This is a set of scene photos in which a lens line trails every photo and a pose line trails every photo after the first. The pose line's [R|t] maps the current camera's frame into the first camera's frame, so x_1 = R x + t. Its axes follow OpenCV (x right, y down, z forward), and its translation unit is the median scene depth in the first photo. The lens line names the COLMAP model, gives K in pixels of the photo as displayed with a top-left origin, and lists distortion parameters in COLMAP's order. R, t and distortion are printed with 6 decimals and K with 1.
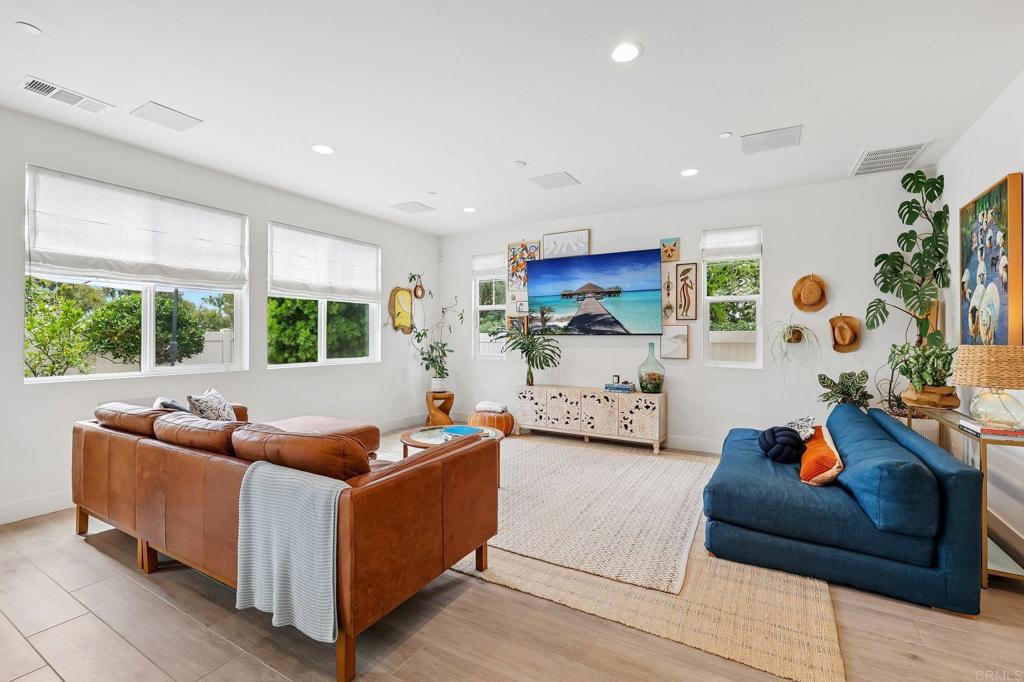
lens RADIAL K [[455.9, 0, 503.6], [0, 455.9, 334.2], [0, 0, 1]] dist [0.008715, -0.004451]
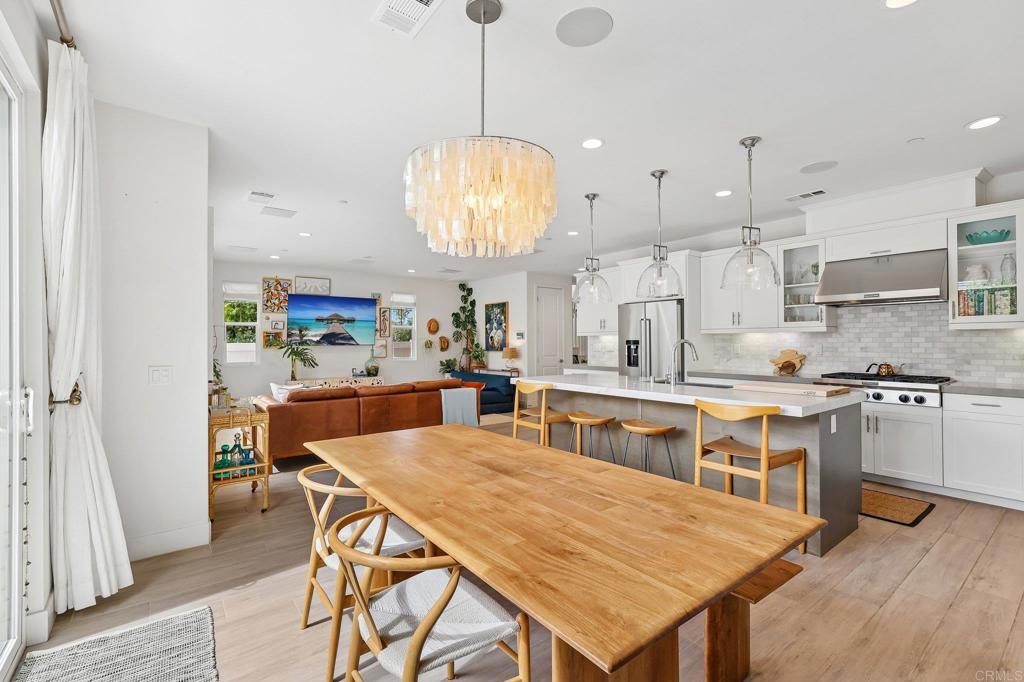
lens RADIAL K [[455.9, 0, 513.1], [0, 455.9, 345.5], [0, 0, 1]] dist [0.008715, -0.004451]
pose [[0.365309, -0.012808, 0.930798, -1.197035], [0.001934, 0.999914, 0.013000, -0.019515], [-0.930884, -0.002948, 0.365303, -0.207232]]
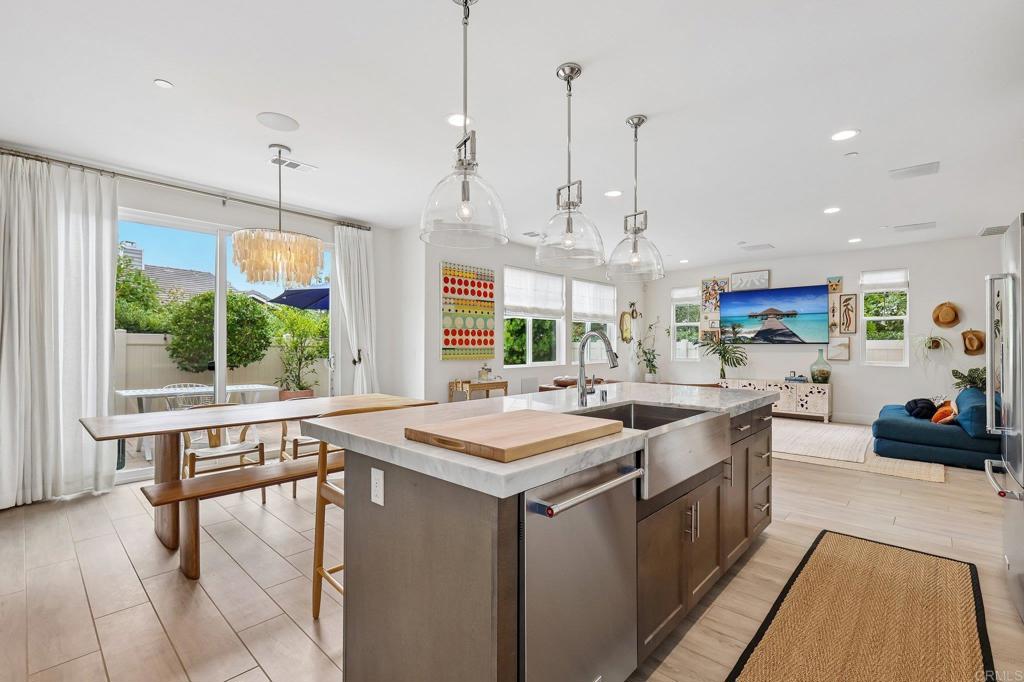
lens RADIAL K [[455.9, 0, 505.3], [0, 455.9, 344.8], [0, 0, 1]] dist [0.008715, -0.004451]
pose [[0.977534, -0.002195, -0.210767, -0.360825], [0.003486, 0.999977, 0.005757, -0.006650], [0.210750, -0.006362, 0.977519, -0.655530]]
